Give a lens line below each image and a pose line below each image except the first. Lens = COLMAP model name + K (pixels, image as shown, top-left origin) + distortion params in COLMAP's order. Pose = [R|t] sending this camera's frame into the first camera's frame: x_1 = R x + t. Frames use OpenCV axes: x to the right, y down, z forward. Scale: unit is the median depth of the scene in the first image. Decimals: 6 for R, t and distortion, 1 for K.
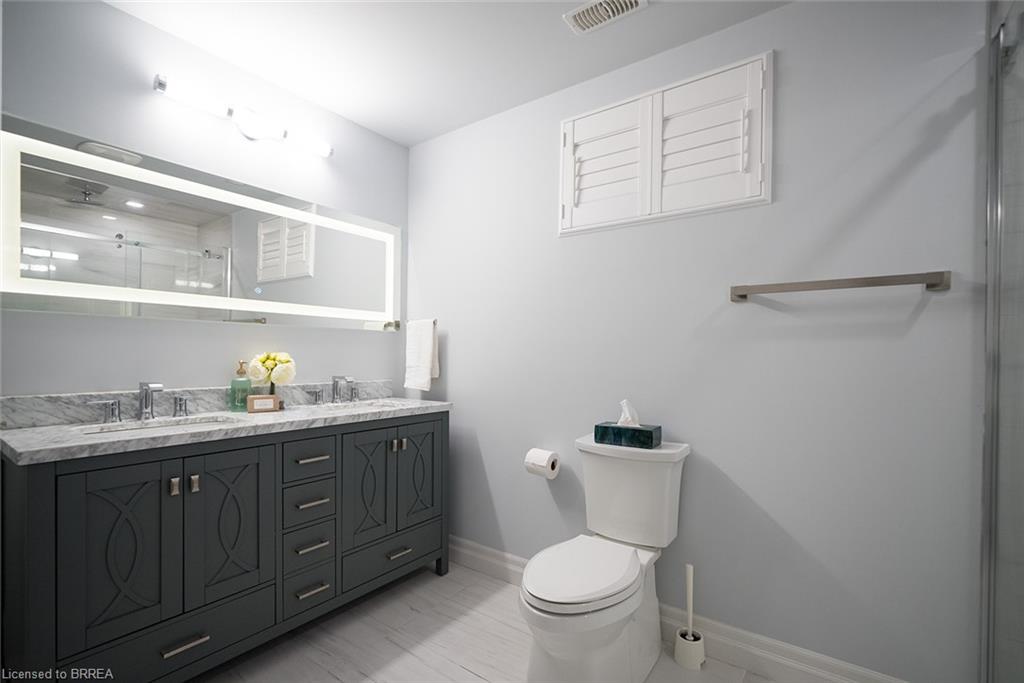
lens RADIAL K [[460.7, 0, 511.8], [0, 460.7, 356.9], [0, 0, 1]] dist [0.003037, 0.000334]
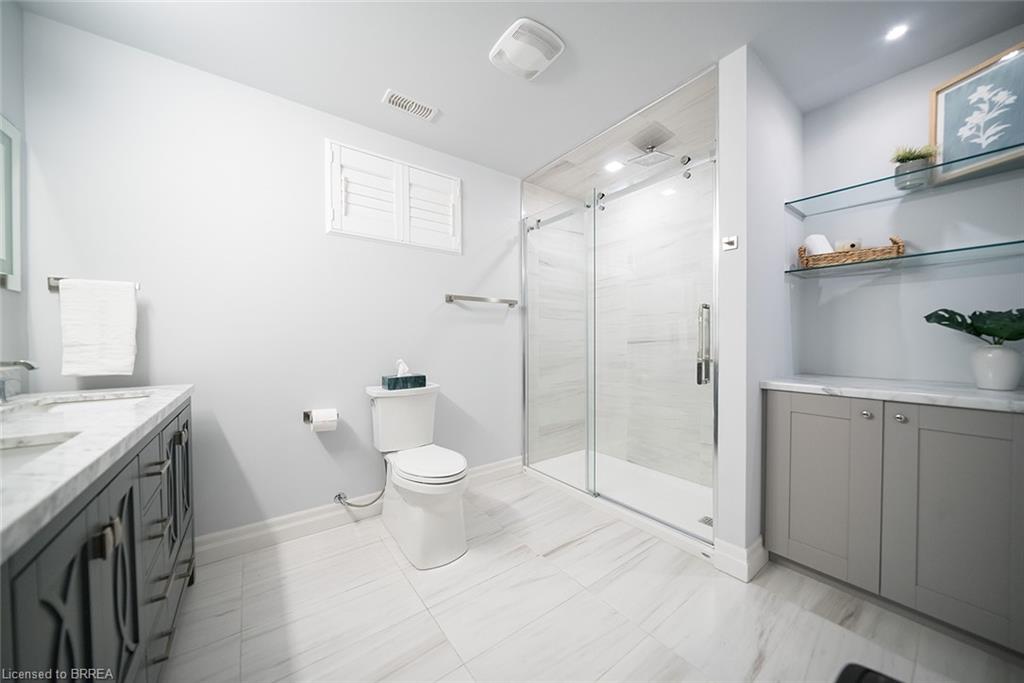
lens RADIAL K [[361.6, 0, 512.0], [0, 361.6, 341.5], [0, 0, 1]] dist [-0.000095, -0.000017]
pose [[0.293757, -0.017197, 0.955725, -0.779709], [0.007243, 0.999849, 0.015764, 0.016945], [-0.955853, 0.002291, 0.293837, 0.289194]]
